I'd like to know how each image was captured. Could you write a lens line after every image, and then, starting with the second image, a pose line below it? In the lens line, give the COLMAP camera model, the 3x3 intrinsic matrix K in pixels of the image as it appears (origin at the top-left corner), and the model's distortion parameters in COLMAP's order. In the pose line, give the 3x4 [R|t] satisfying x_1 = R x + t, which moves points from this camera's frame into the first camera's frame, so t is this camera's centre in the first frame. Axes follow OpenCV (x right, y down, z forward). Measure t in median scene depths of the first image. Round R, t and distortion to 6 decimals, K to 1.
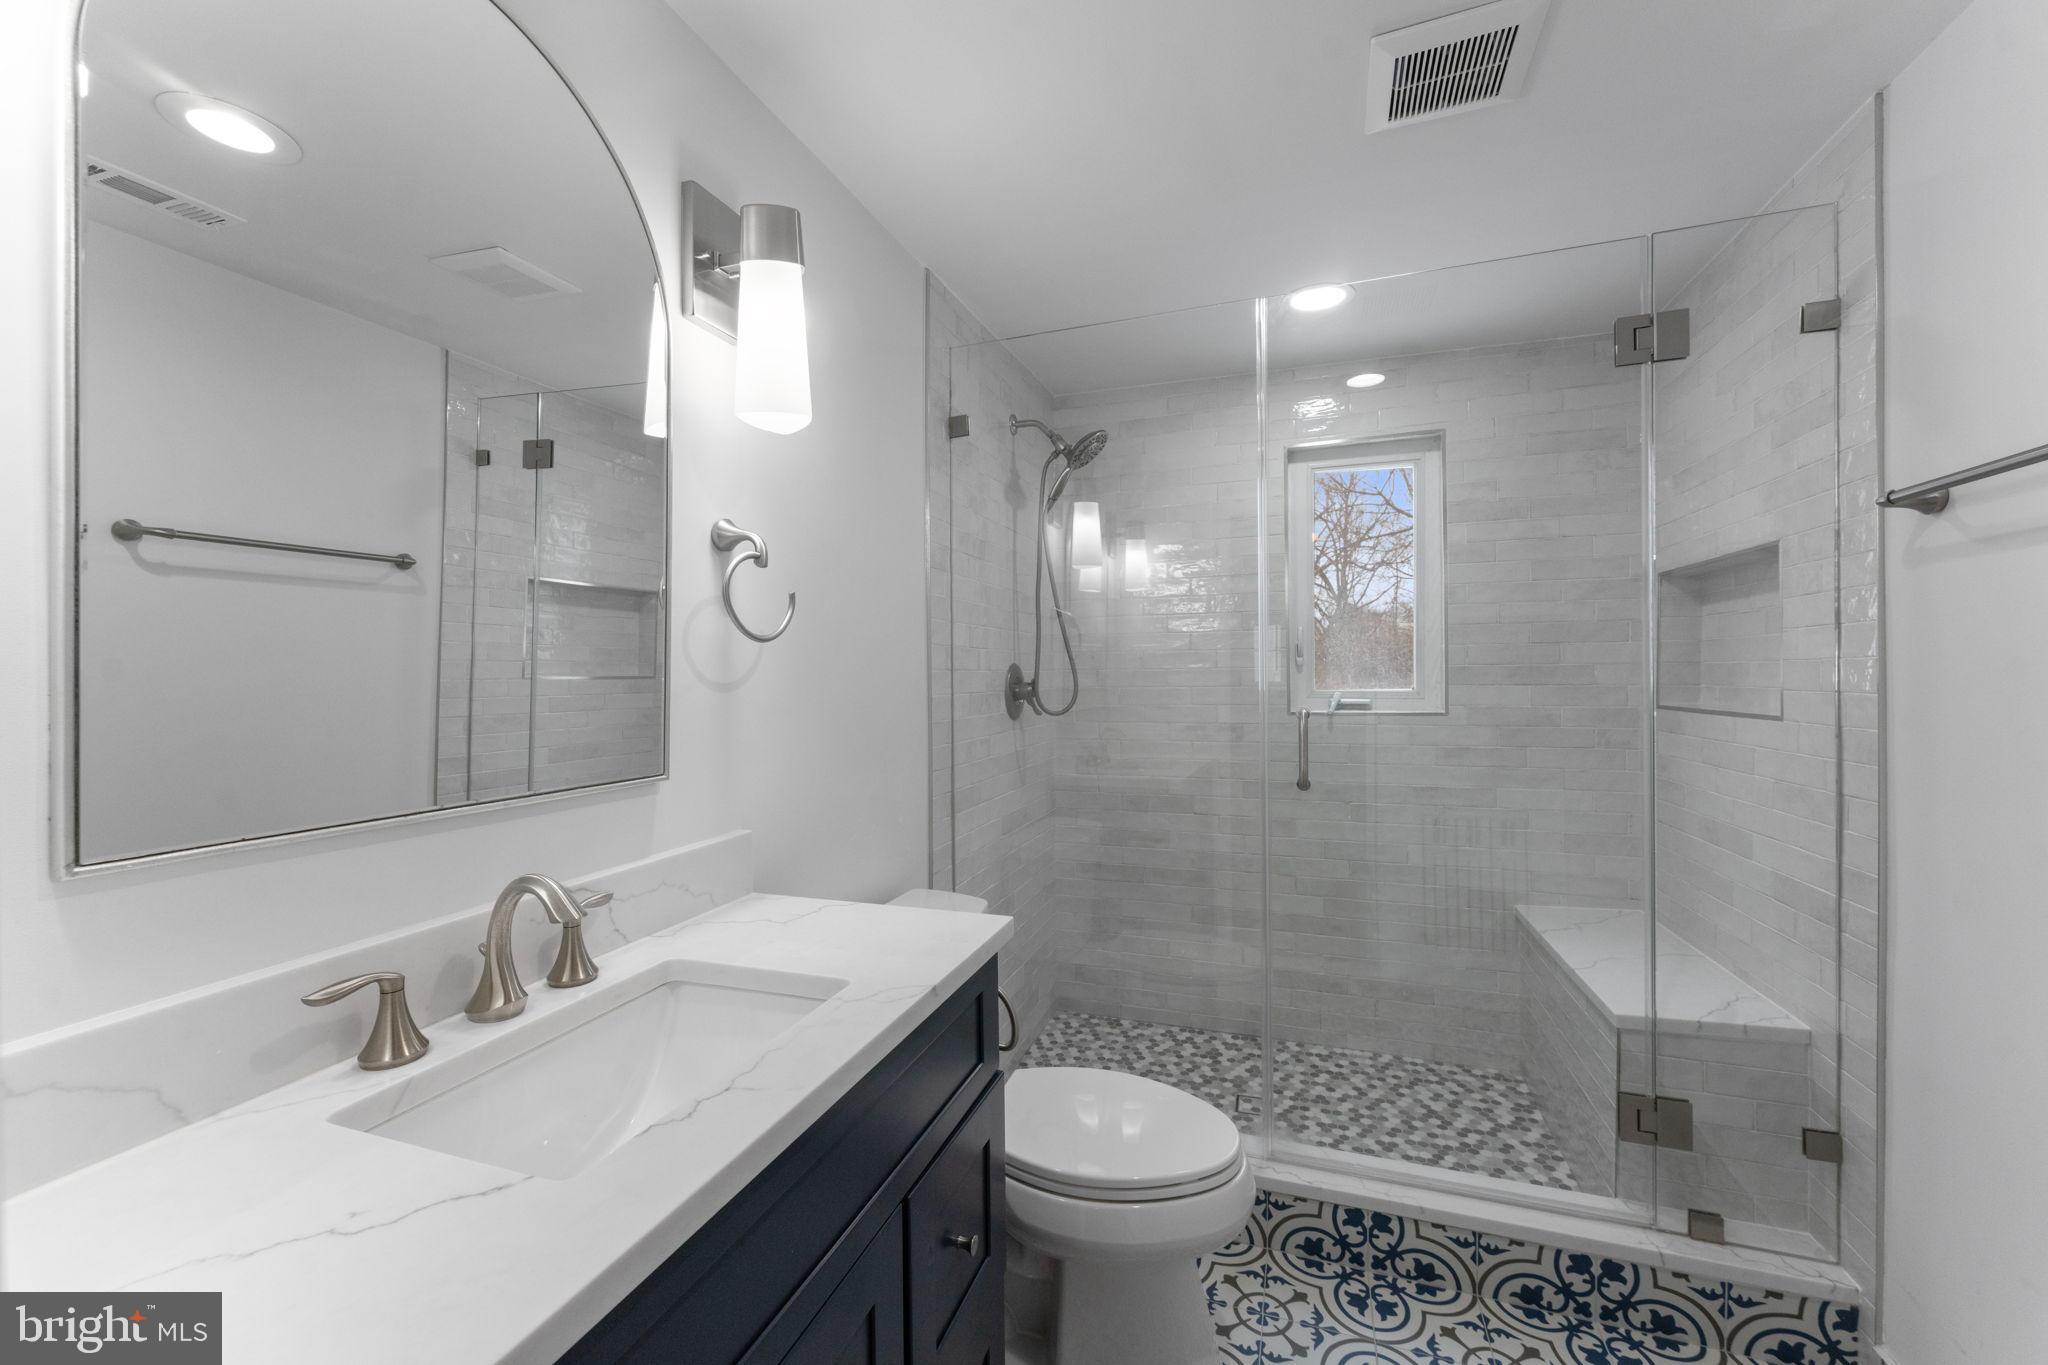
lens RADIAL K [[820.2, 0, 1020.4], [0, 820.2, 678.1], [0, 0, 1]] dist [0.000657, 0.000029]
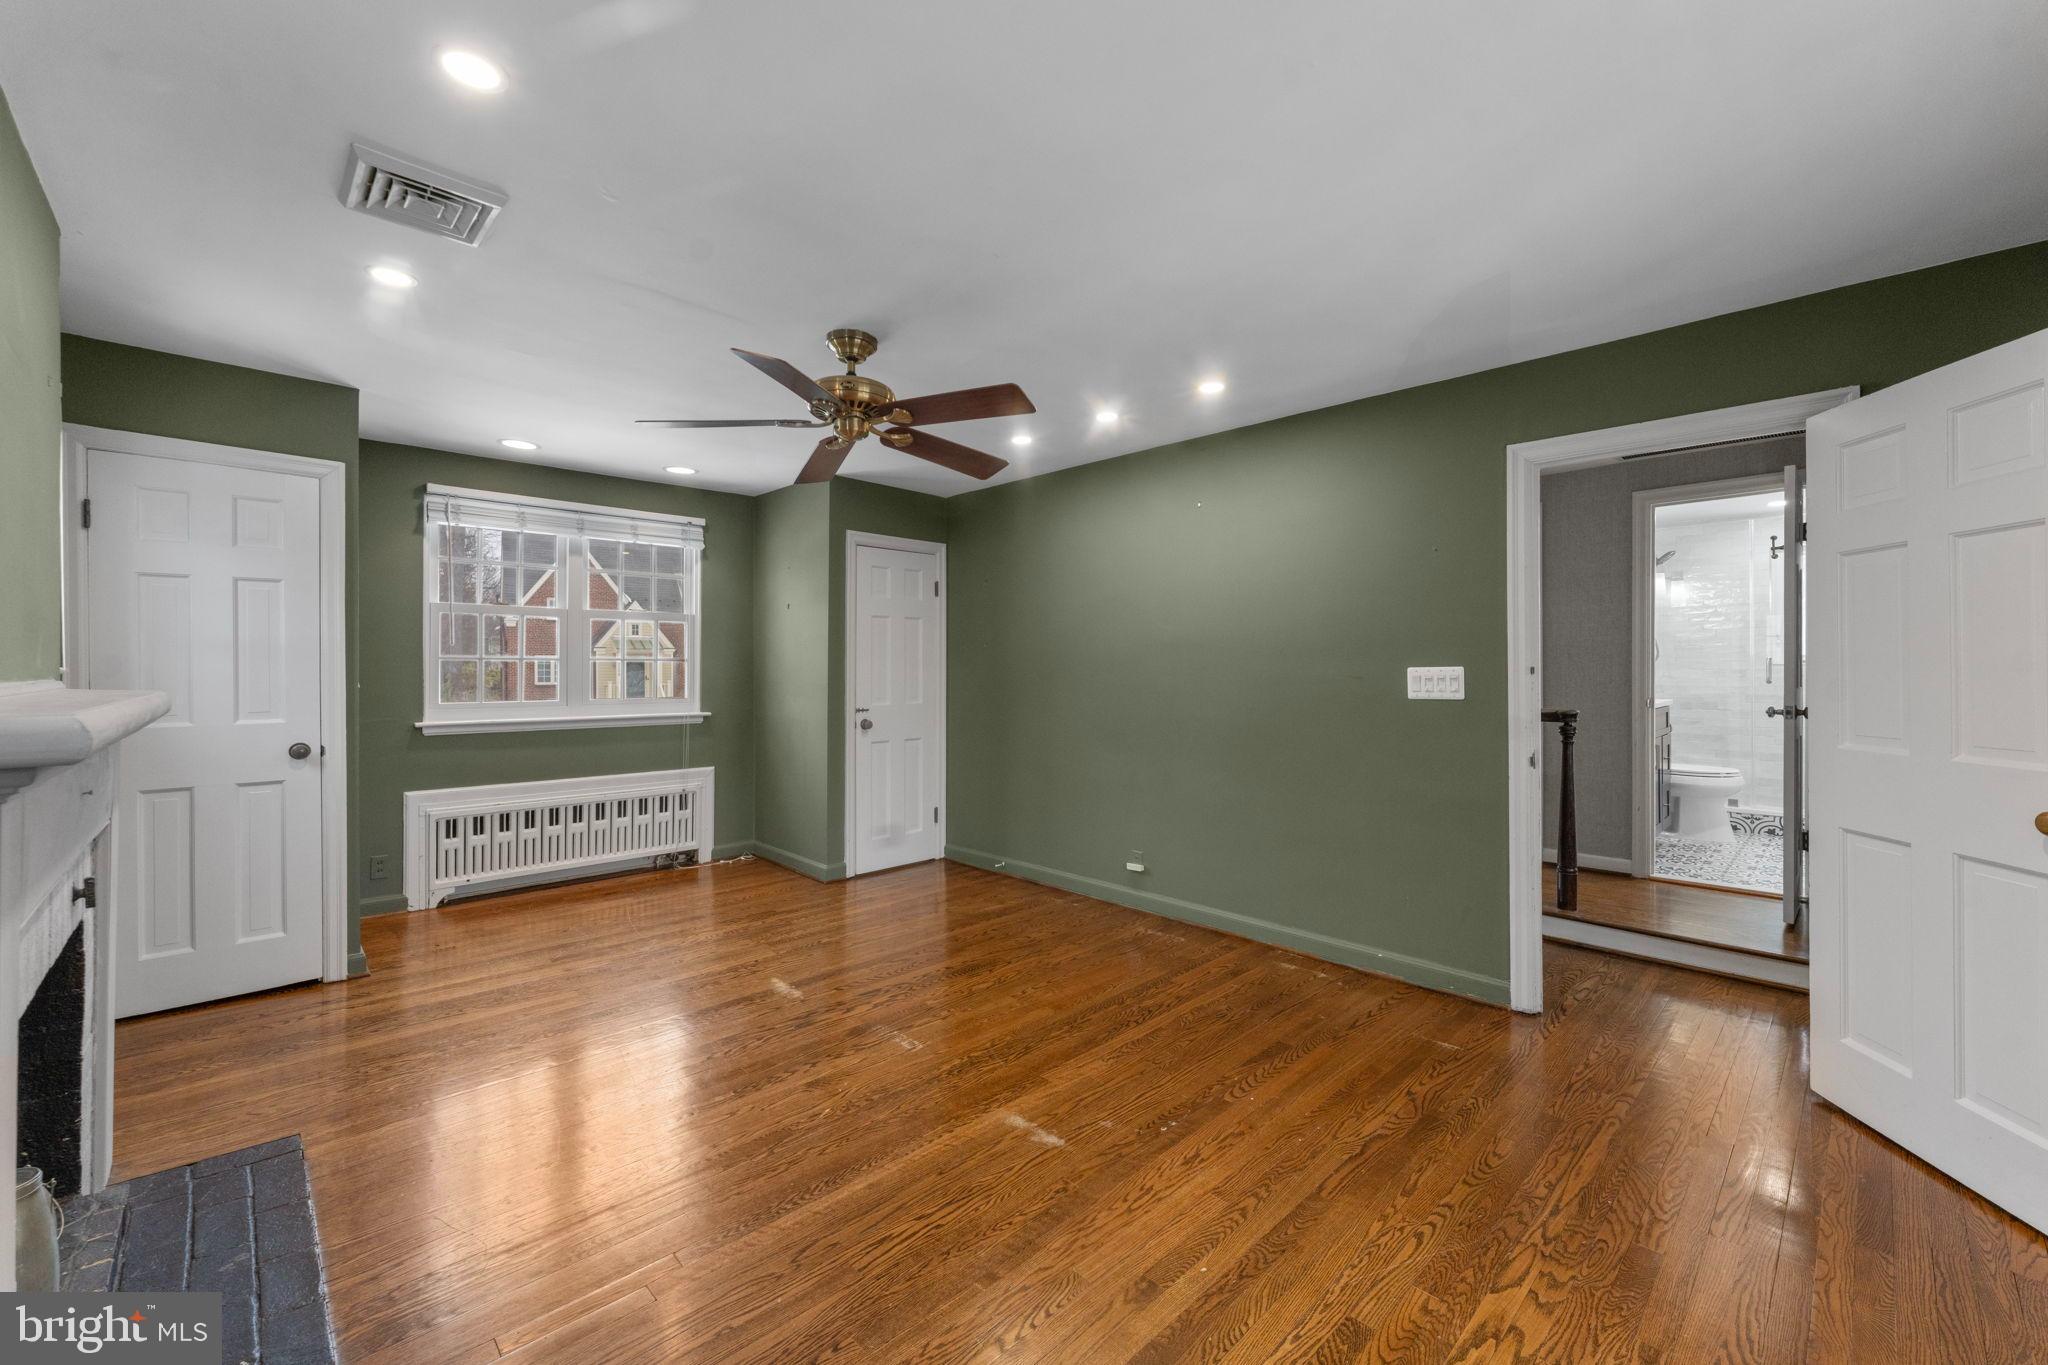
lens RADIAL K [[820.2, 0, 1022.3], [0, 820.2, 675.0], [0, 0, 1]] dist [0.000657, 0.000029]
pose [[0.889957, 0.003317, -0.456032, -0.466082], [0.000698, 0.999962, 0.008636, 0.049734], [0.456044, -0.008004, 0.889921, -1.896473]]
